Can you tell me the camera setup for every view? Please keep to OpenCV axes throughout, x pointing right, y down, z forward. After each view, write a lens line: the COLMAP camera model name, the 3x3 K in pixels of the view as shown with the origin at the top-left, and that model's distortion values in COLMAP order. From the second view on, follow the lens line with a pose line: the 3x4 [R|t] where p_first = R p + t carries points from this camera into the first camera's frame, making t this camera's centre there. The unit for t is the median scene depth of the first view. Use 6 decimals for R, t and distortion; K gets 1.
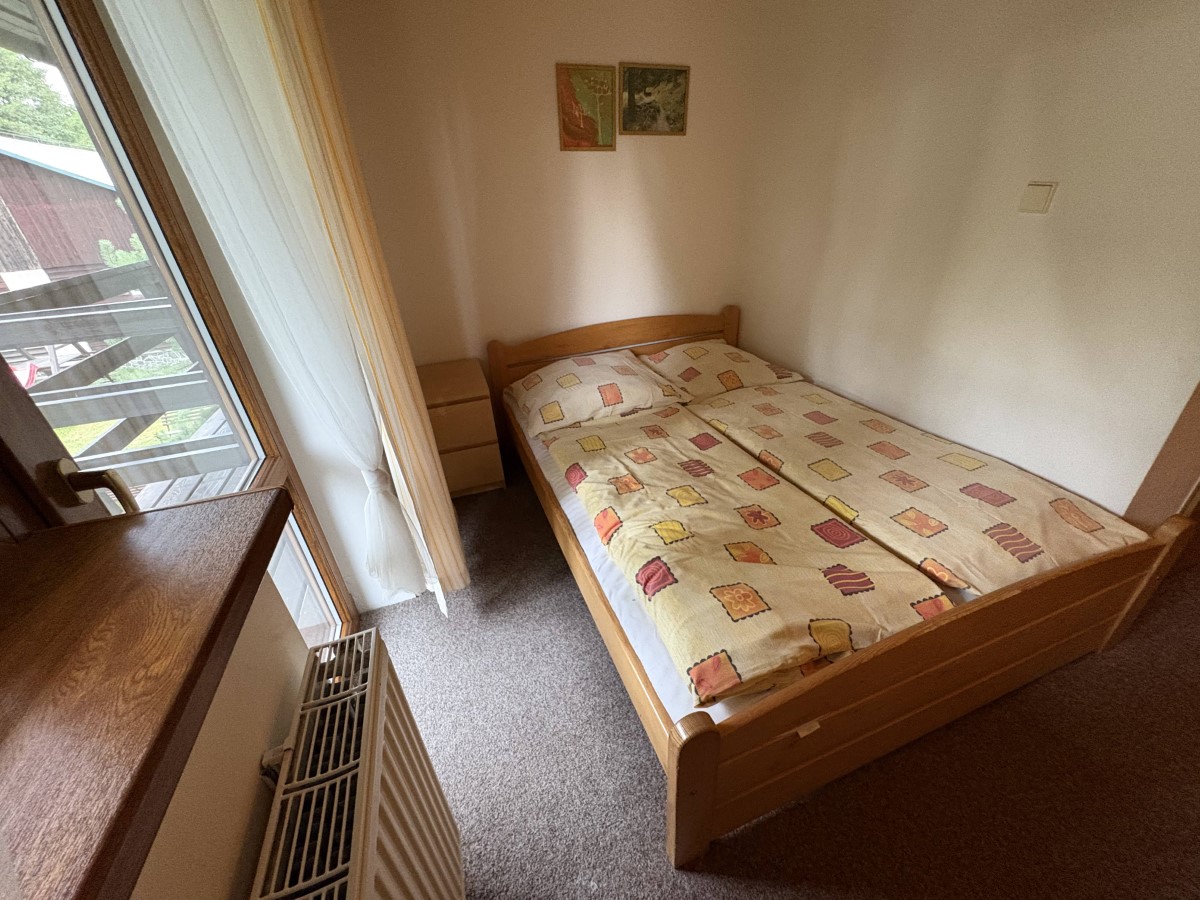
lens RADIAL K [[476.9, 0, 600.0], [0, 476.9, 451.4], [0, 0, 1]] dist [-0.000871, 0.000796]
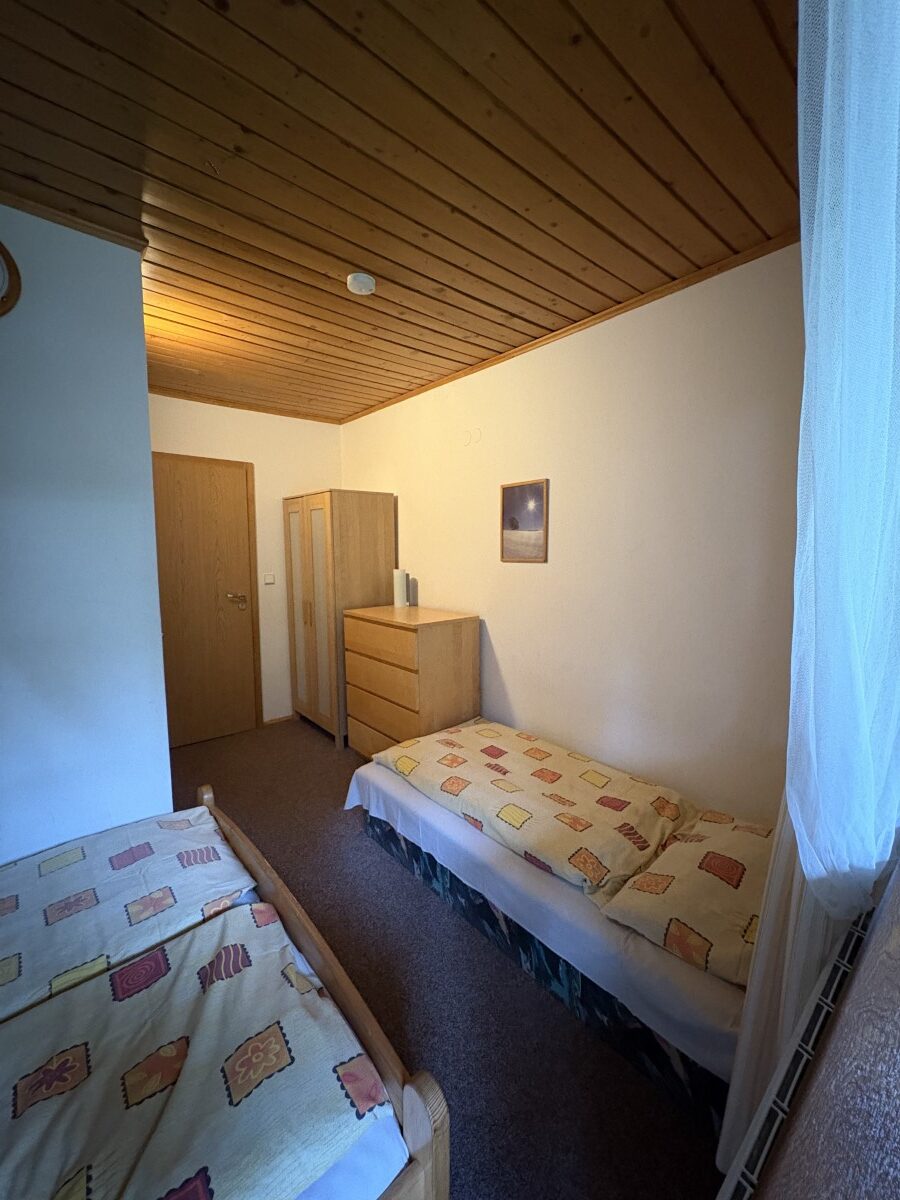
lens RADIAL K [[476.9, 0, 446.8], [0, 476.9, 597.9], [0, 0, 1]] dist [-0.000871, 0.000796]
pose [[-0.346808, -0.034828, 0.937289, -0.470162], [0.477074, 0.853834, 0.208250, -0.321381], [-0.807542, 0.519380, -0.279501, 0.464748]]
